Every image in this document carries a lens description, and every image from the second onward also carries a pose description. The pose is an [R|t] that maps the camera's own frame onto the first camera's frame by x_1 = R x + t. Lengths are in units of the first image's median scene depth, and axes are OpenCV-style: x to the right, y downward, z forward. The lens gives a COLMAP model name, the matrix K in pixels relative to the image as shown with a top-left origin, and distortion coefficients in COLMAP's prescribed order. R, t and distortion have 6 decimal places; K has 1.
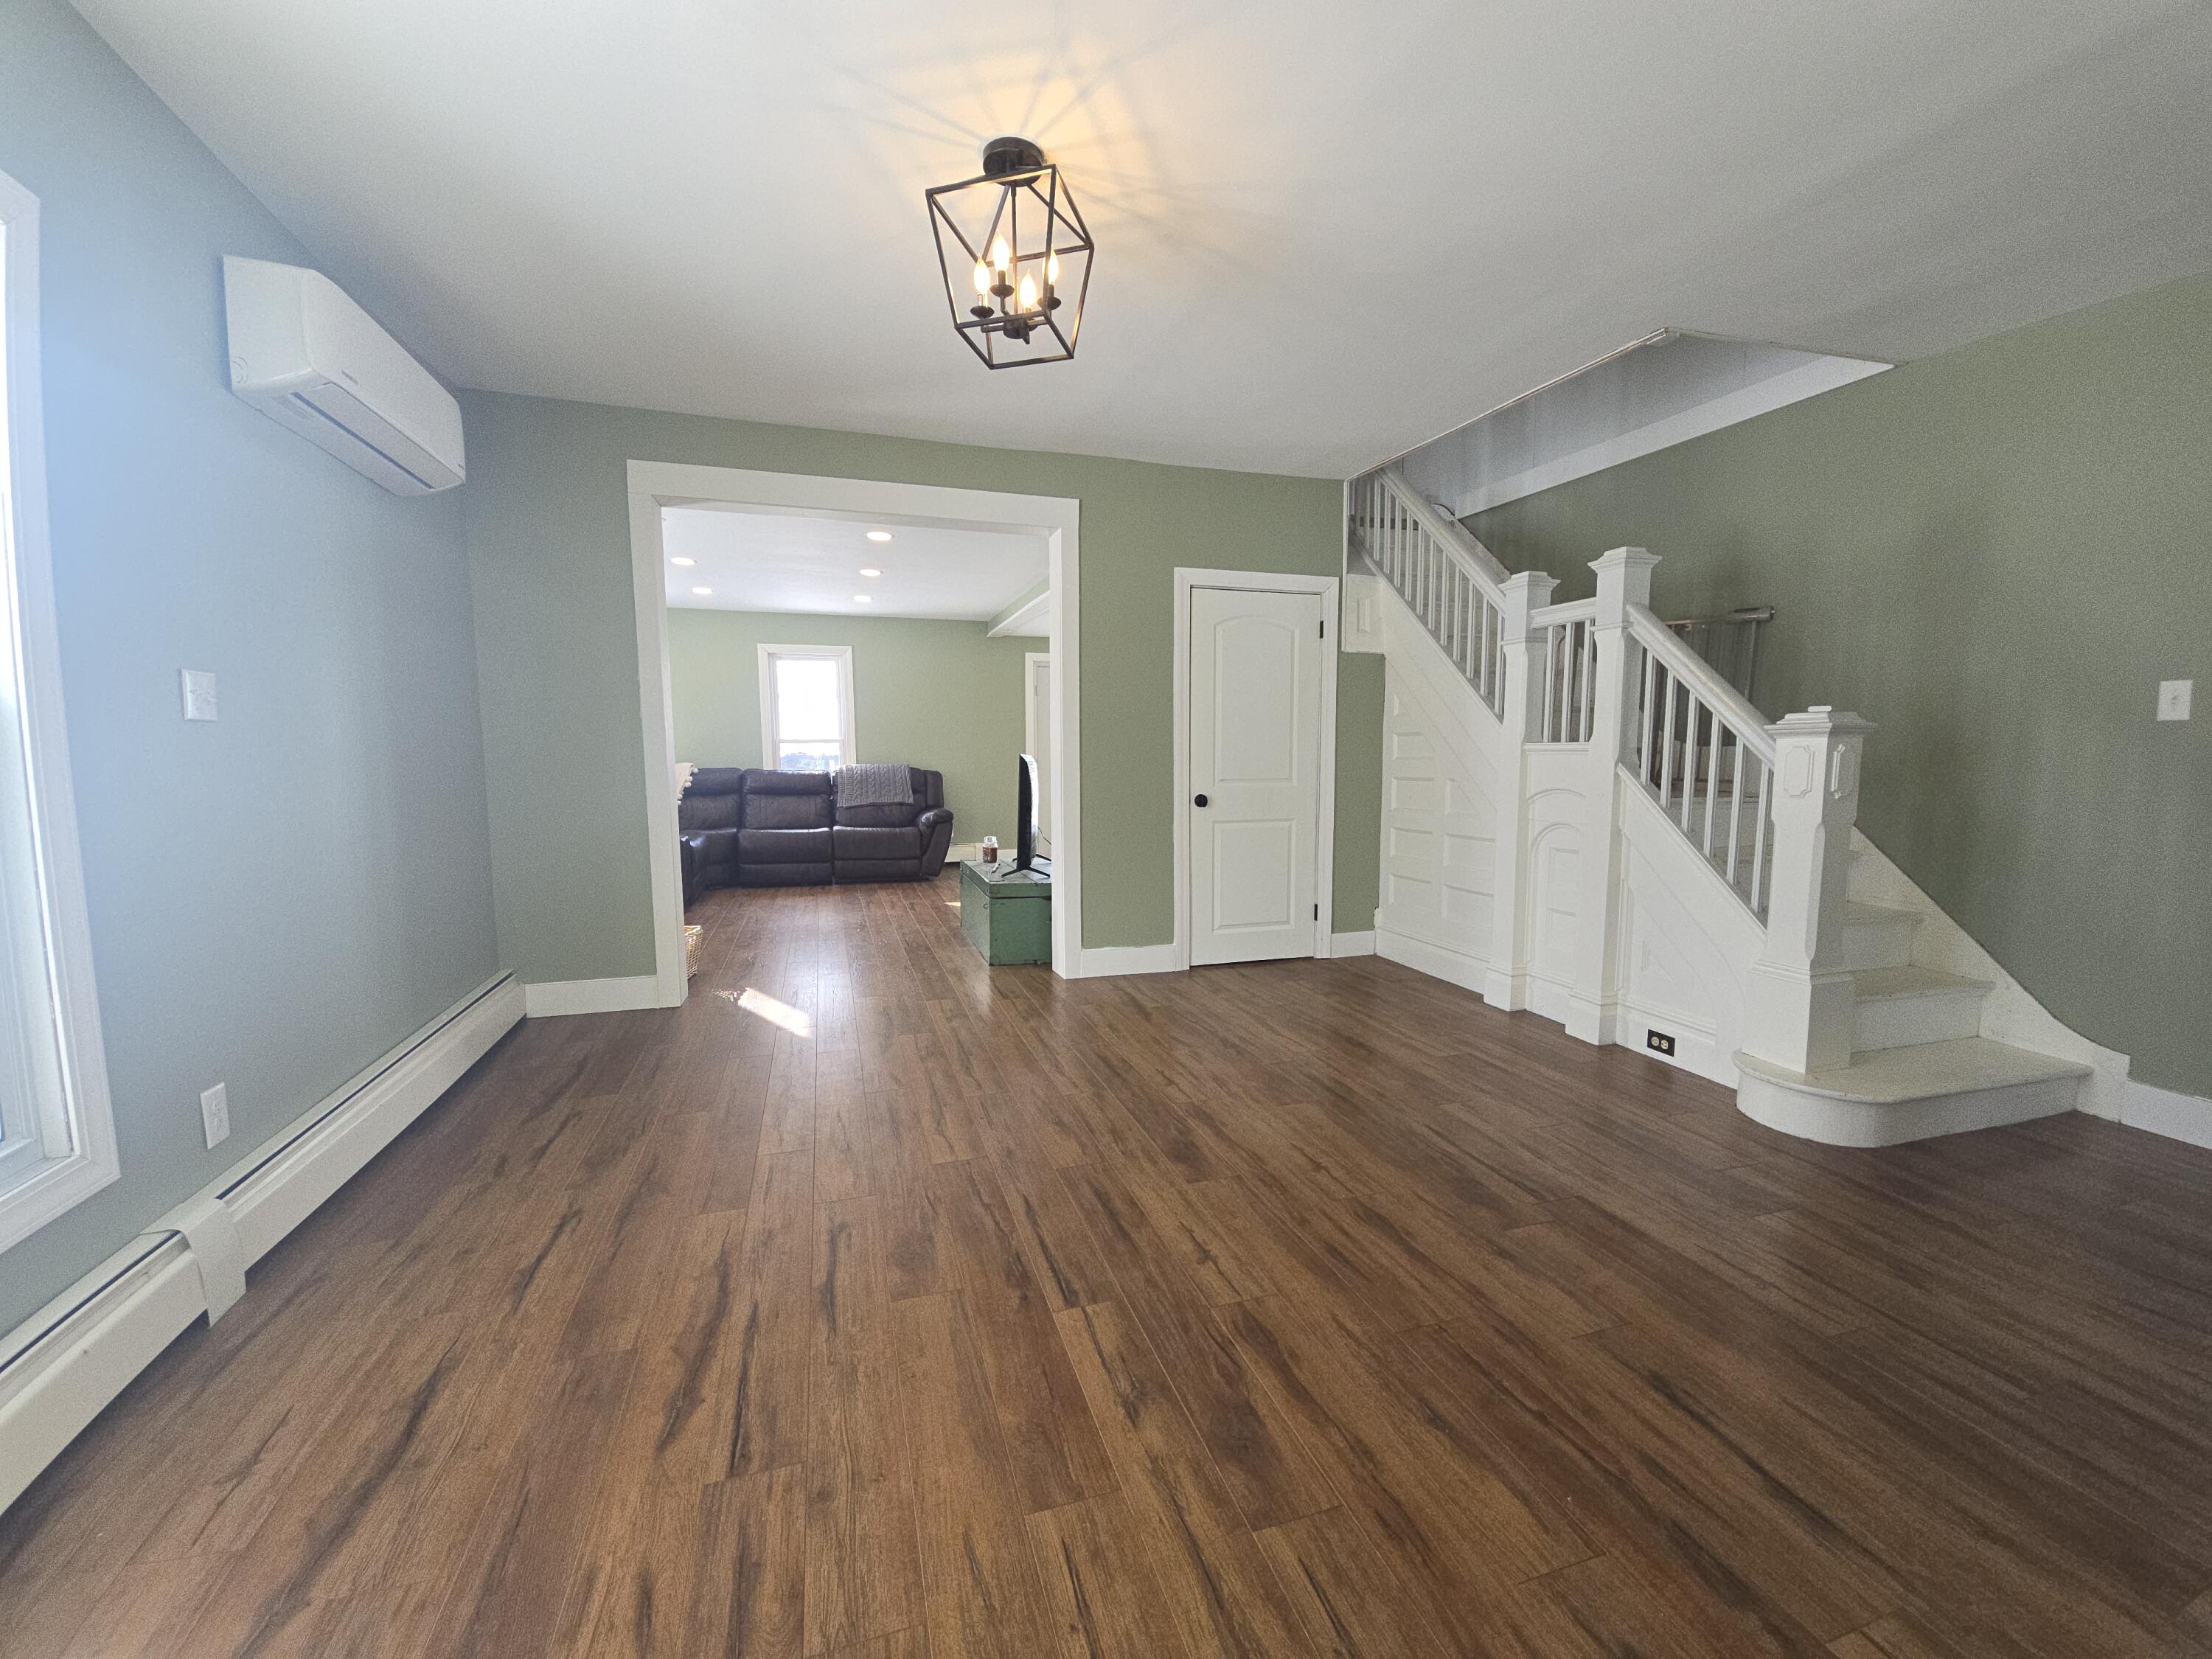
lens RADIAL K [[897.1, 0, 1107.1], [0, 897.1, 841.5], [0, 0, 1]] dist [0.001361, -0.002340]
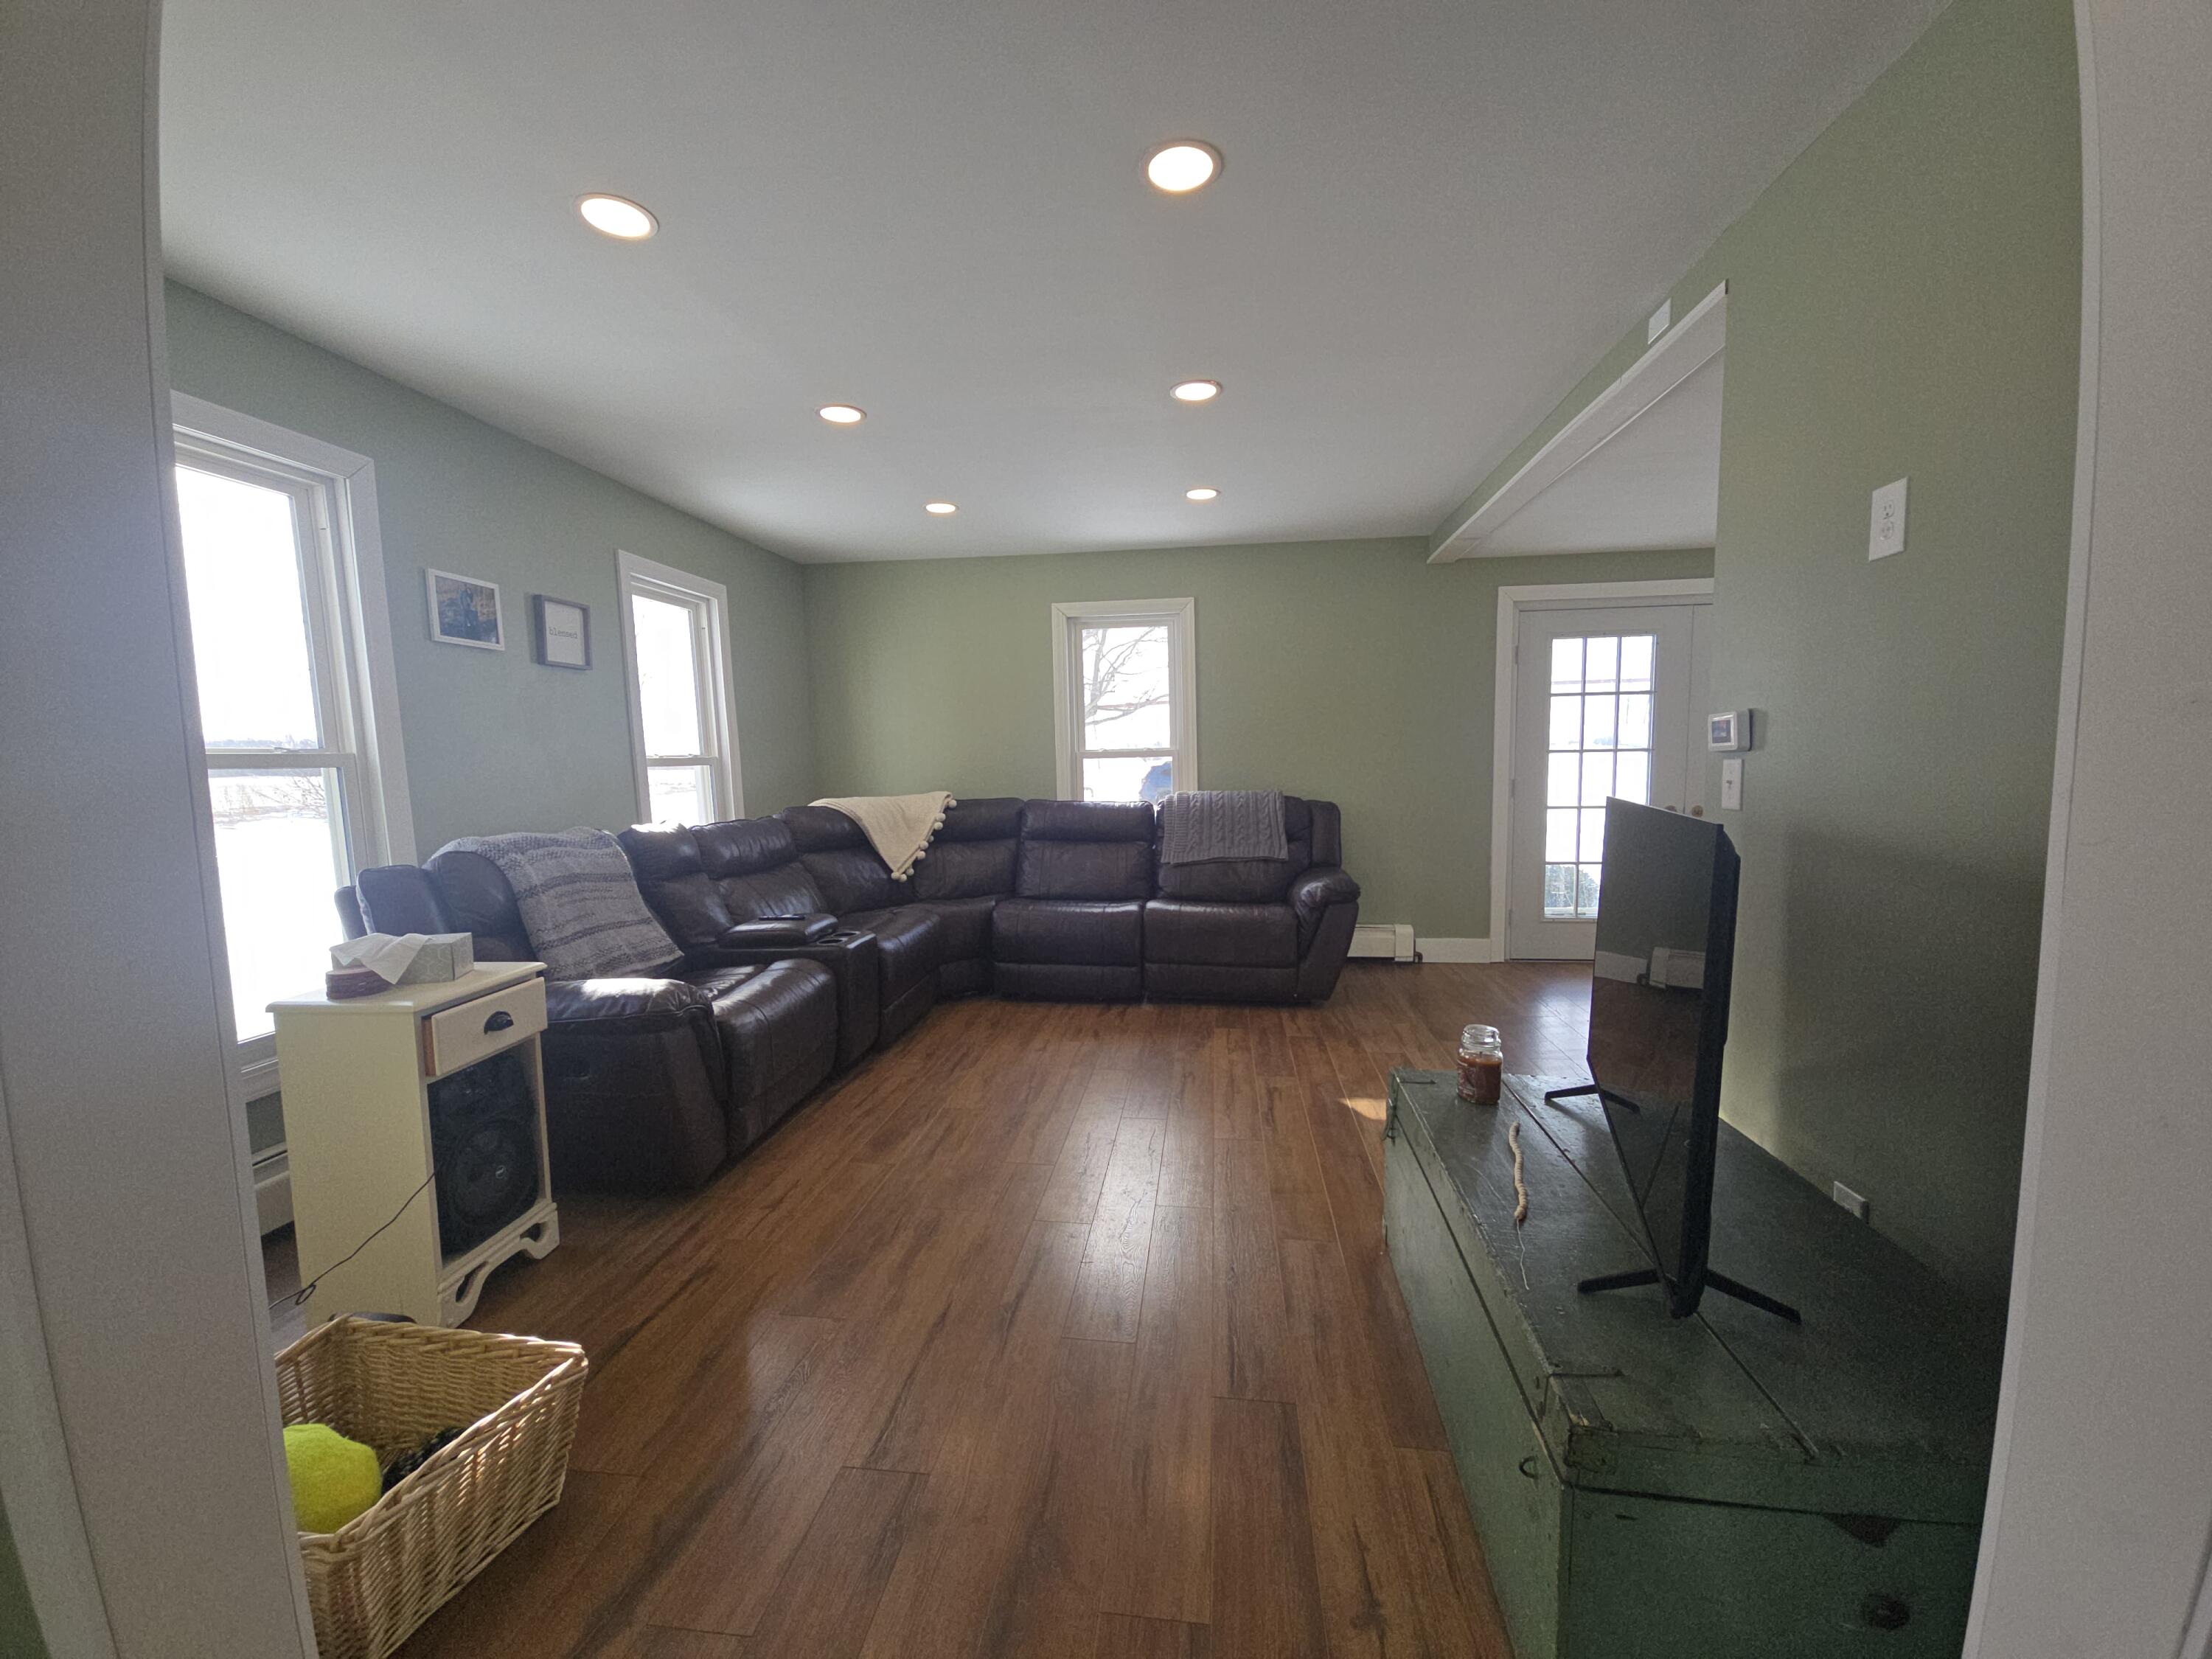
lens RADIAL K [[897.1, 0, 1107.1], [0, 897.1, 841.5], [0, 0, 1]] dist [0.001361, -0.002340]
pose [[0.908191, 0.024315, -0.417848, -0.088980], [-0.025213, 0.999676, 0.003373, -0.057867], [0.417795, 0.007472, 0.908511, 0.470006]]
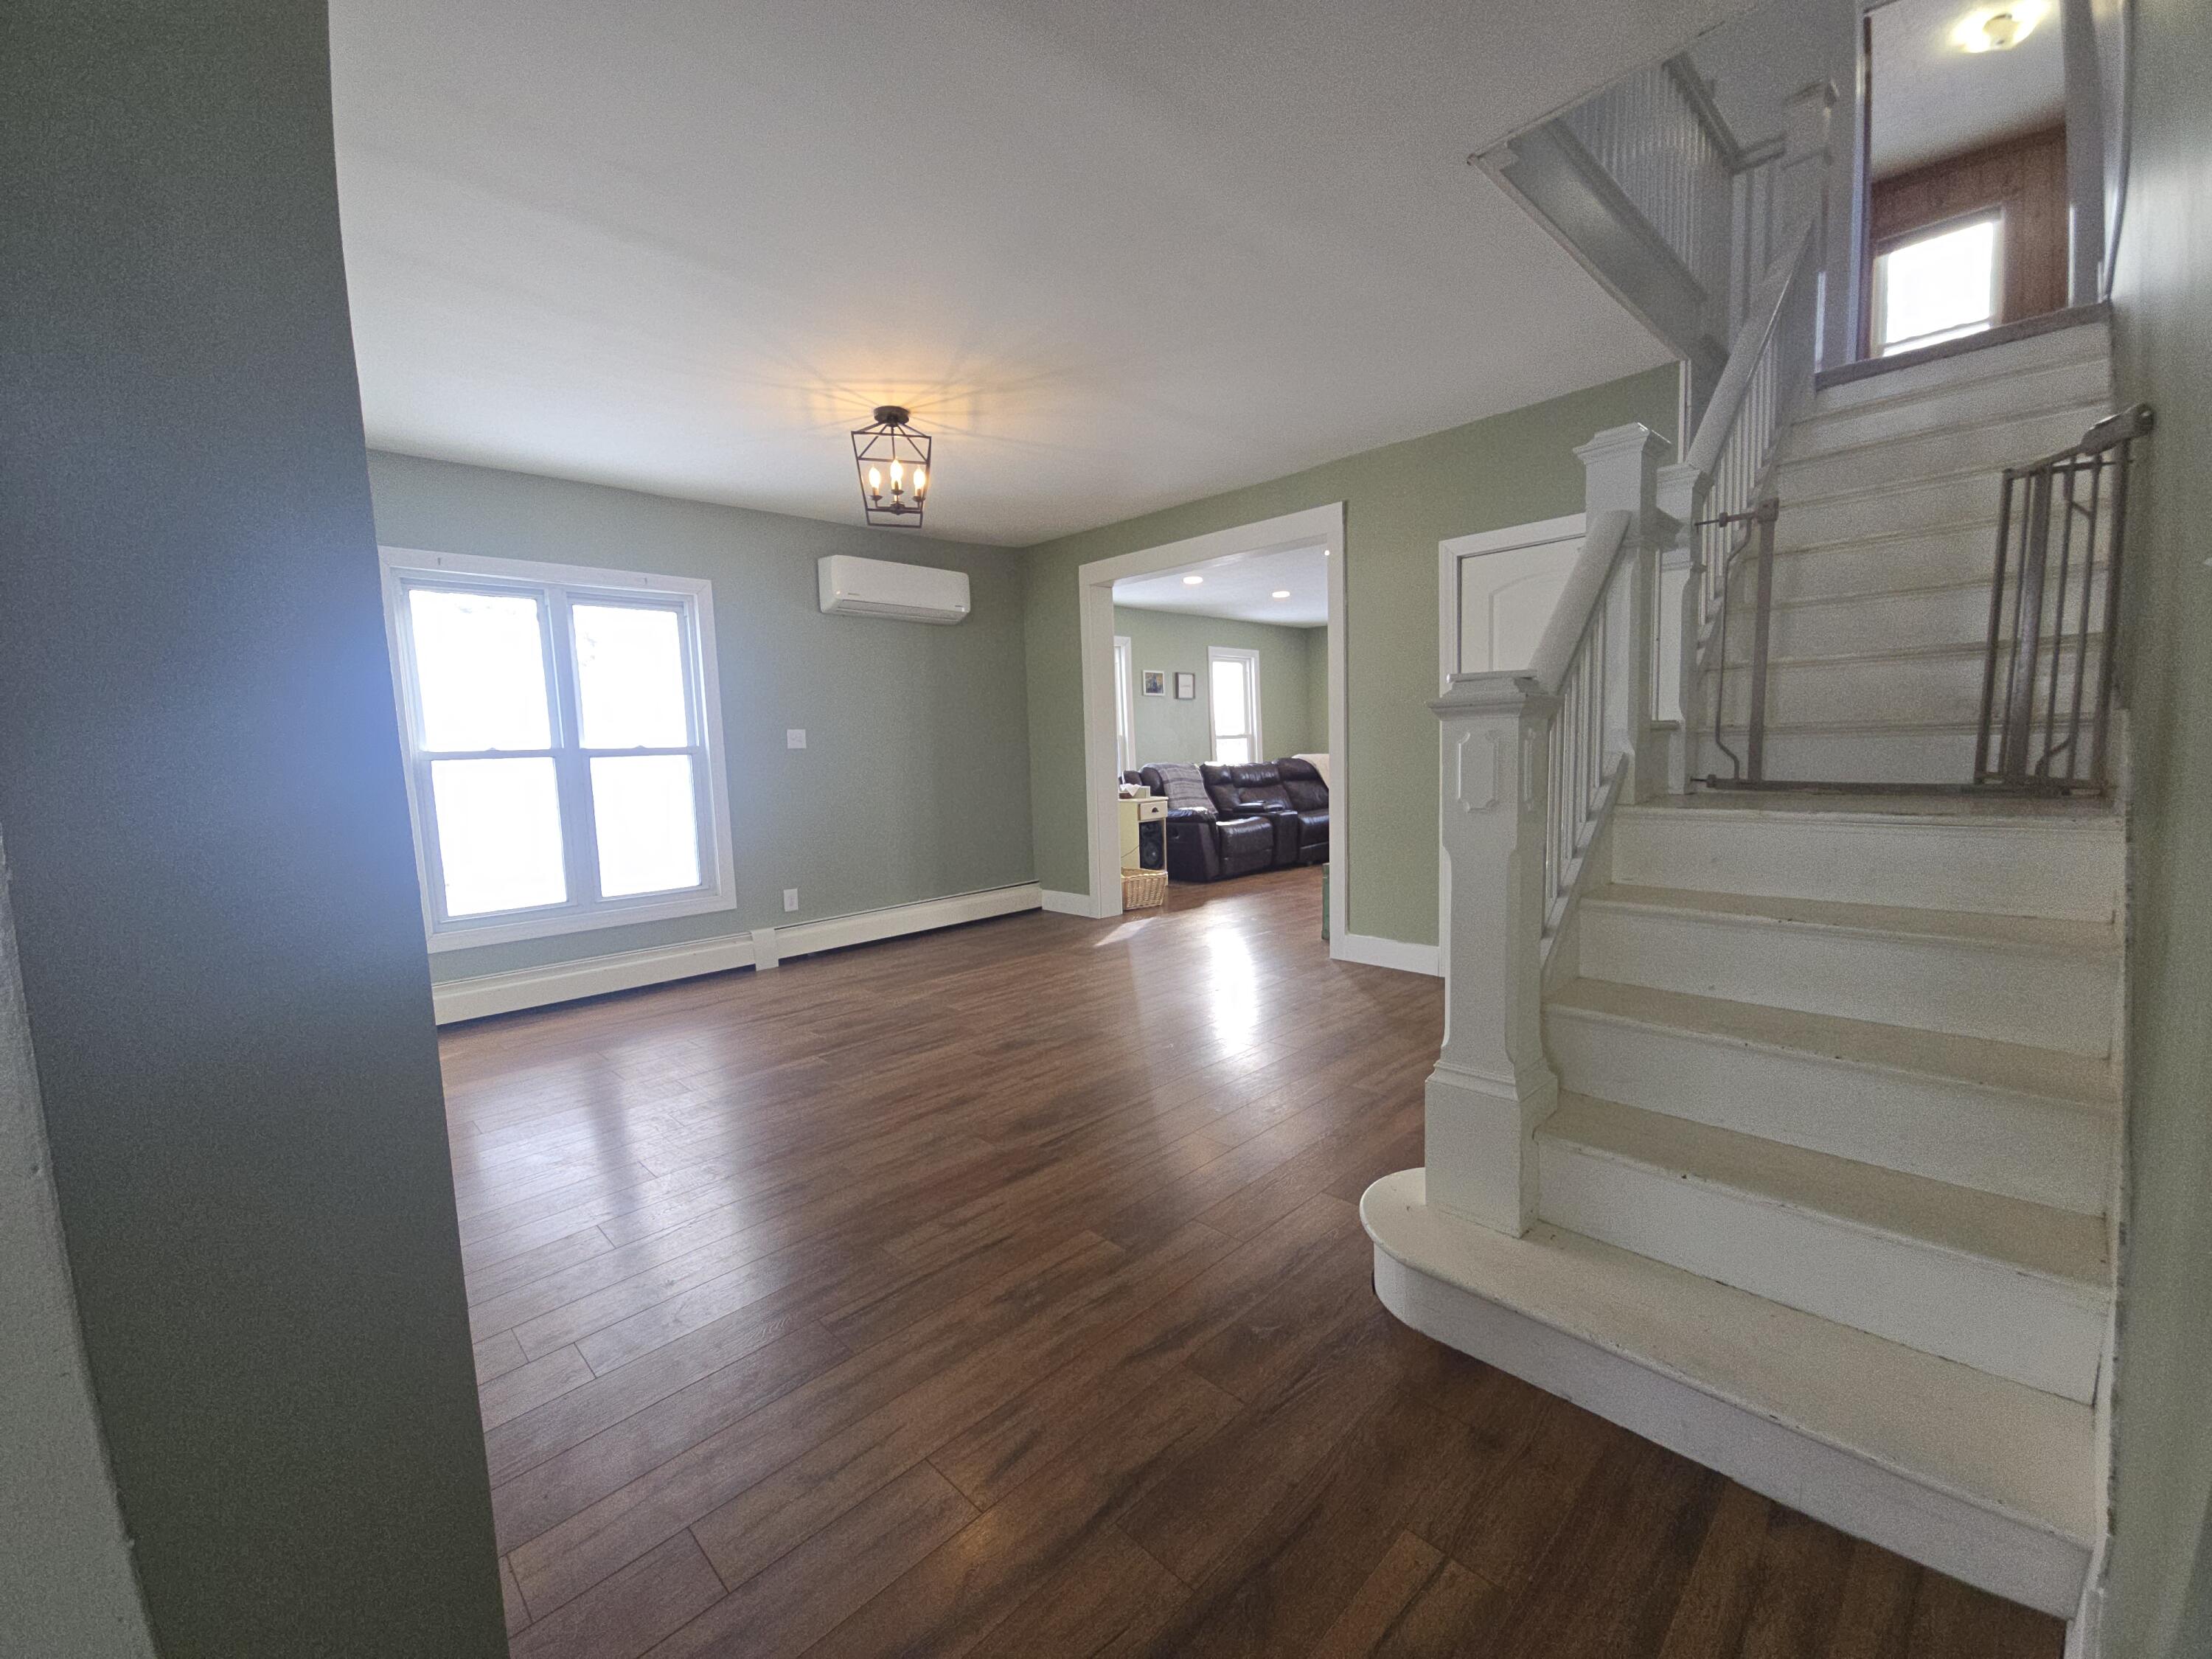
lens RADIAL K [[897.1, 0, 1107.1], [0, 897.1, 841.5], [0, 0, 1]] dist [0.001361, -0.002340]
pose [[0.451519, 0.075712, -0.889043, 0.454188], [-0.054994, 0.996860, 0.056964, -0.017355], [0.890565, 0.023171, 0.454265, 0.164442]]
